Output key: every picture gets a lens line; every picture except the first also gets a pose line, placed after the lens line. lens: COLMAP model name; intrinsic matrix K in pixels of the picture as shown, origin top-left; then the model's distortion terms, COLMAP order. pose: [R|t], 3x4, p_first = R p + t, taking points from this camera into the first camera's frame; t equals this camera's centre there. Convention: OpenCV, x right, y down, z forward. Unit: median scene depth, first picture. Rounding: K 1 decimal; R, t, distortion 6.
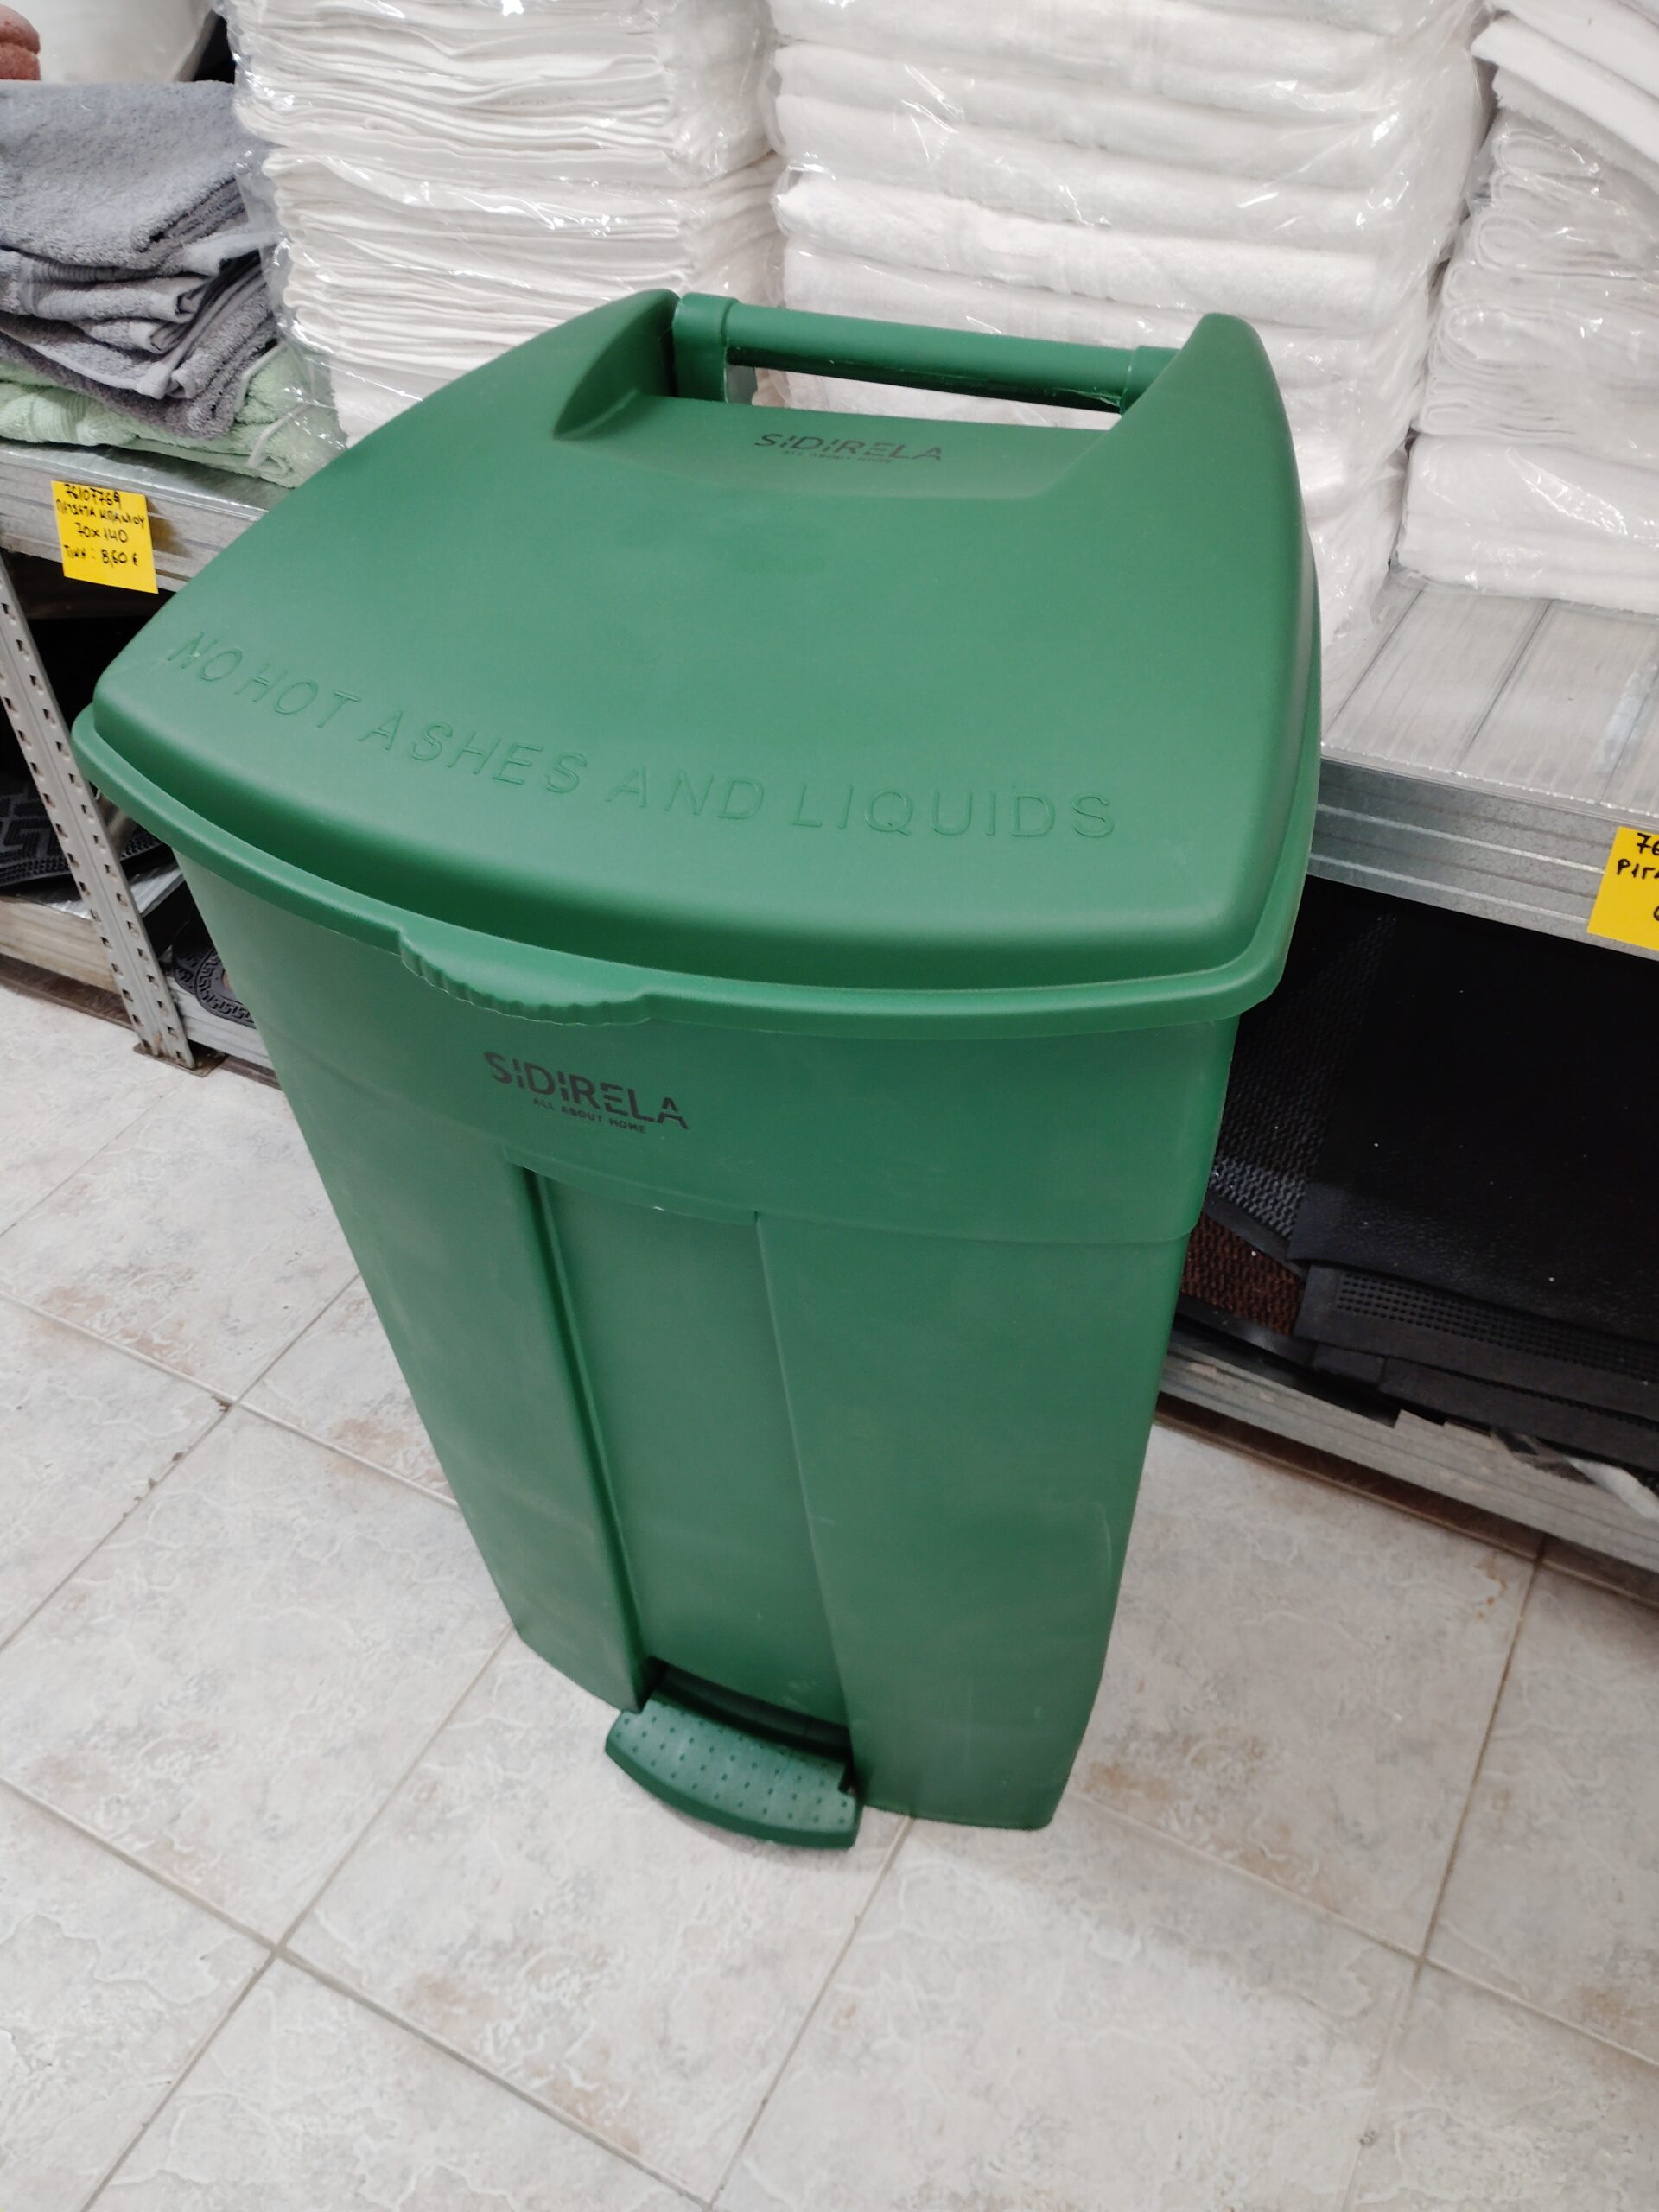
lens RADIAL K [[1849.2, 0, 849.0], [0, 1849.2, 1098.8], [0, 0, 1]] dist [0.064946, -0.087241]
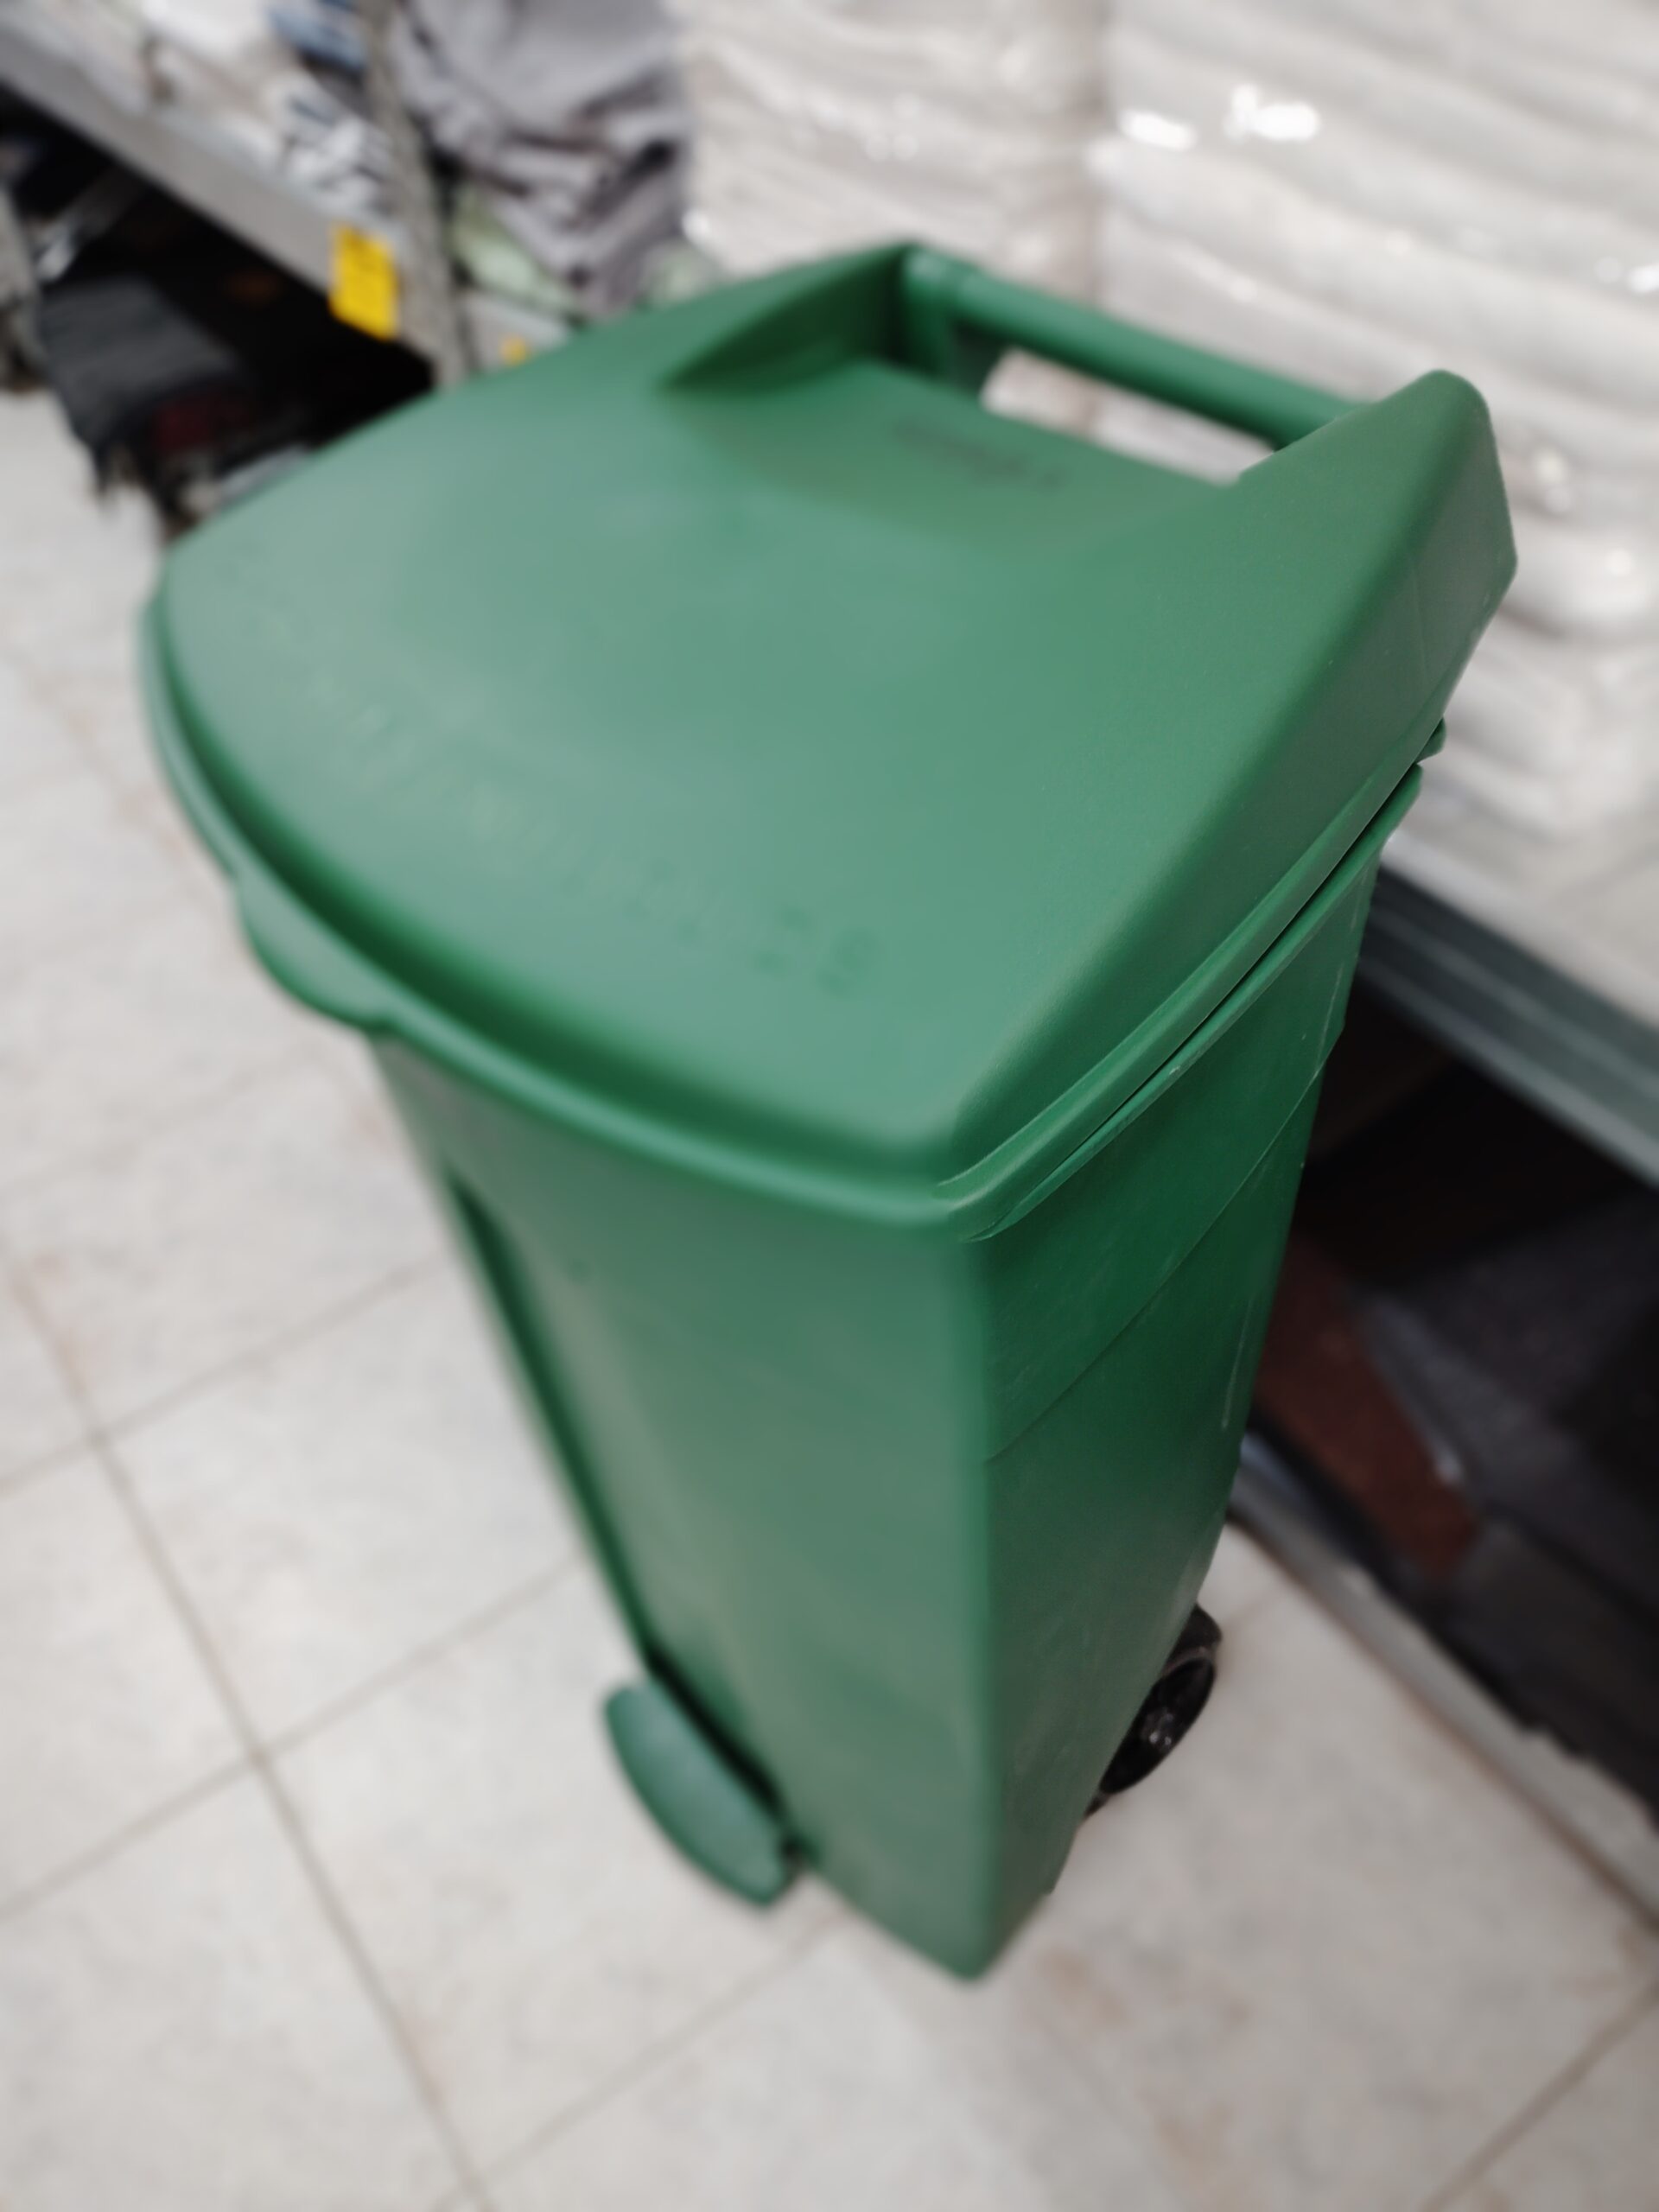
lens RADIAL K [[1849.2, 0, 843.5], [0, 1849.2, 1089.0], [0, 0, 1]] dist [0.064946, -0.087241]
pose [[0.890888, 0.293890, -0.346335, 0.248988], [-0.276275, 0.955819, 0.100409, -0.106183], [0.360543, 0.006230, 0.932722, 0.134500]]
